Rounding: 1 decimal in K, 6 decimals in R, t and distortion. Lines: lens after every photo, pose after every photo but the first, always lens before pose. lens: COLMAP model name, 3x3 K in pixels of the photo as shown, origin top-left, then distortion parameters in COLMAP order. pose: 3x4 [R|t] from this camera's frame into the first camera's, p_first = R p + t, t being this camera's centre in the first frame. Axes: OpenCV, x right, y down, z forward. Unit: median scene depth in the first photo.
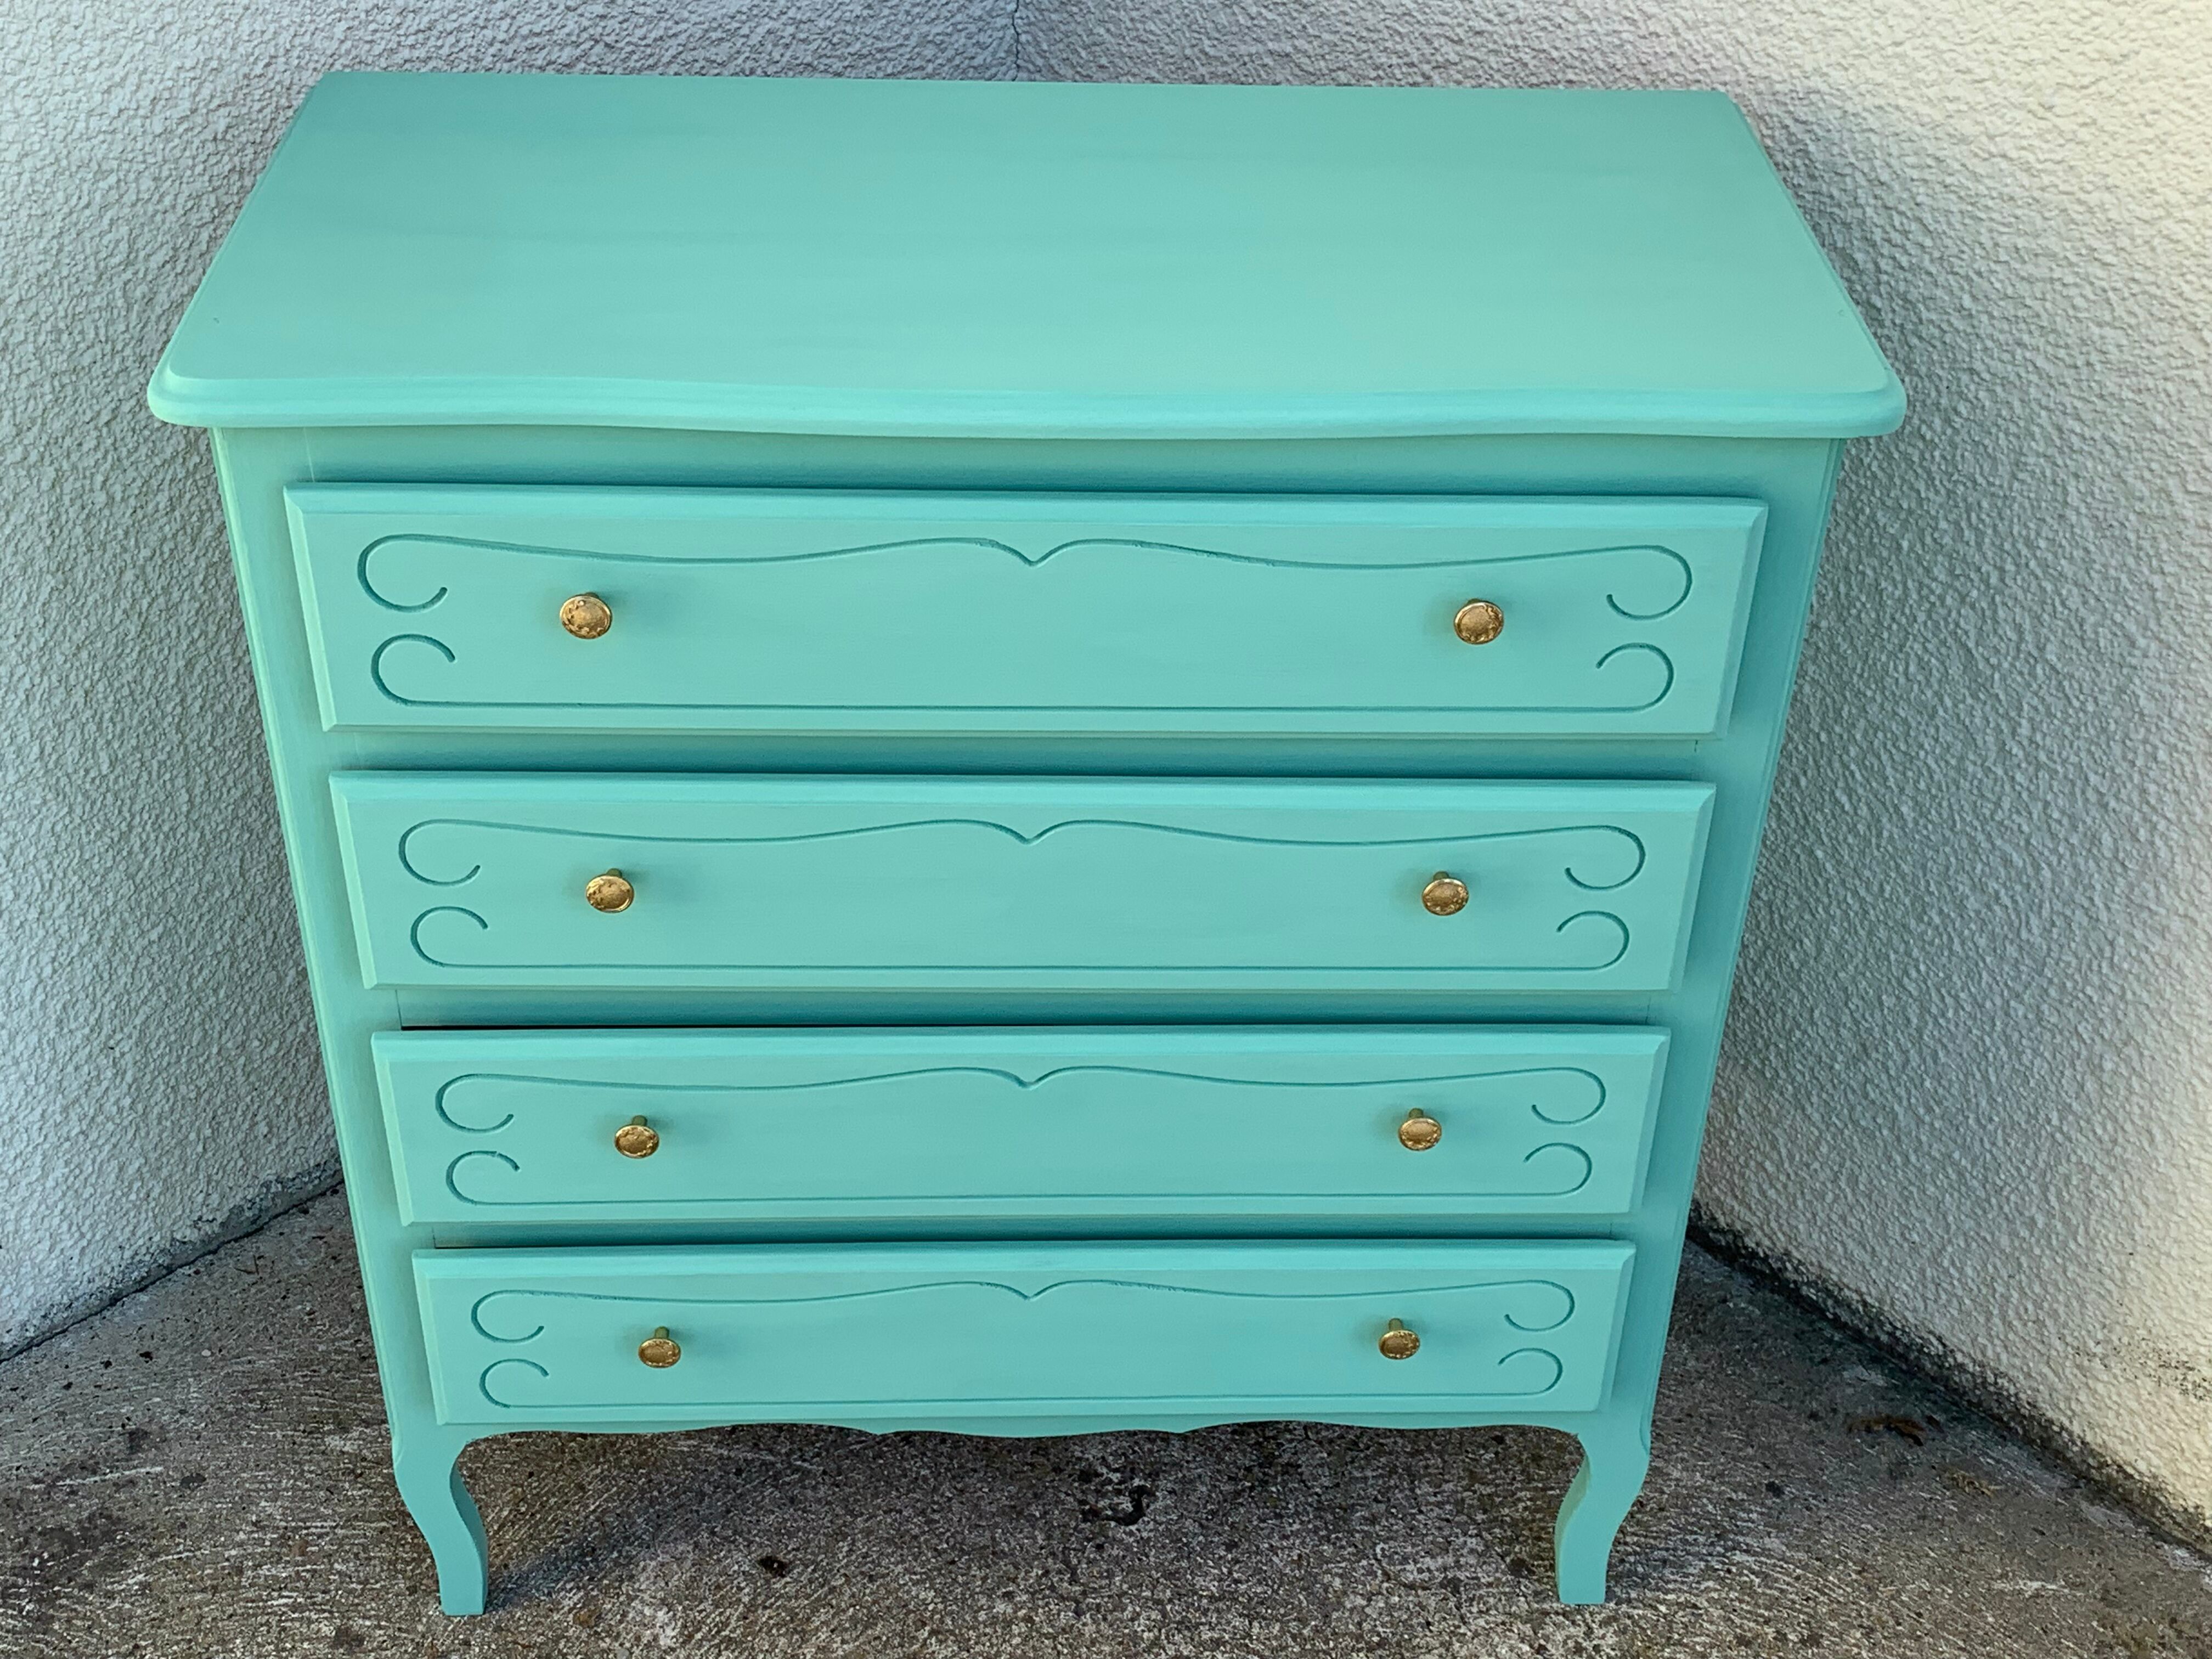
lens RADIAL K [[2732.0, 0, 1106.3], [0, 2732.0, 821.8], [0, 0, 1]] dist [0.123627, -0.374525]
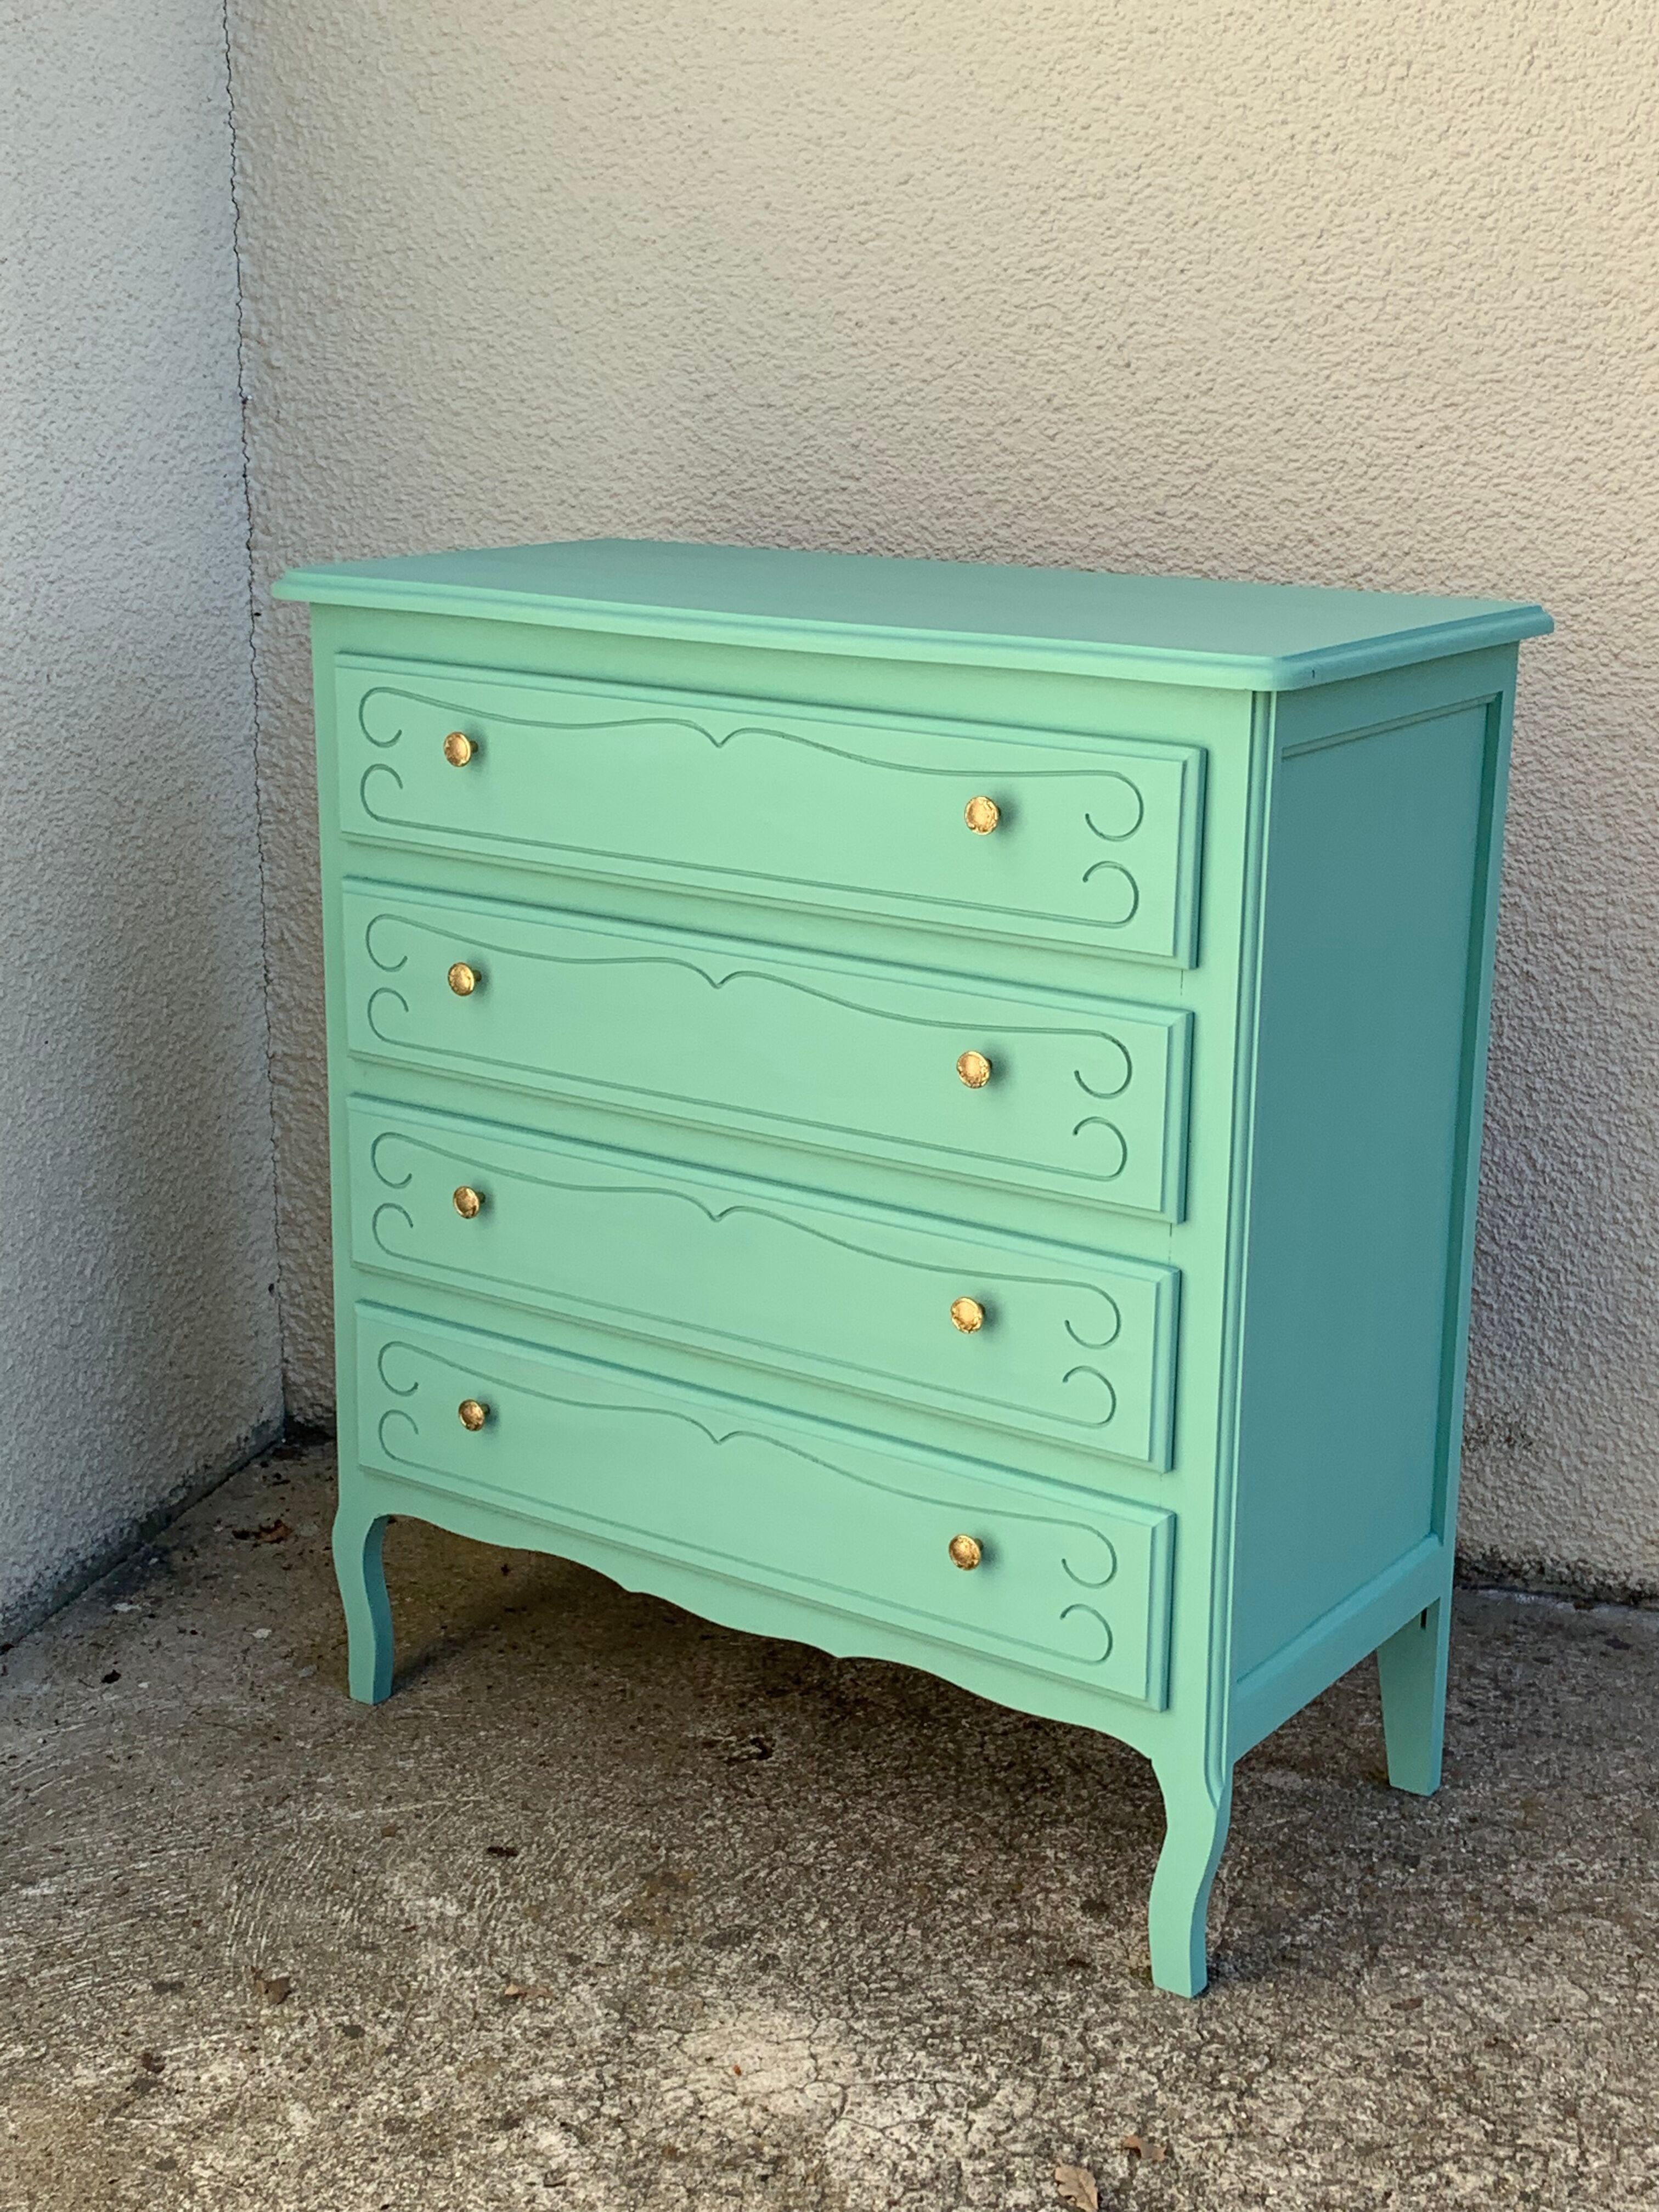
lens RADIAL K [[3063.1, 0, 803.9], [0, 3063.1, 1130.7], [0, 0, 1]] dist [0.205022, -0.720750]
pose [[0.878562, -0.140759, 0.456417, -0.544624], [0.282825, 0.923360, -0.259648, 0.365122], [-0.384889, 0.357203, 0.851038, -0.192641]]
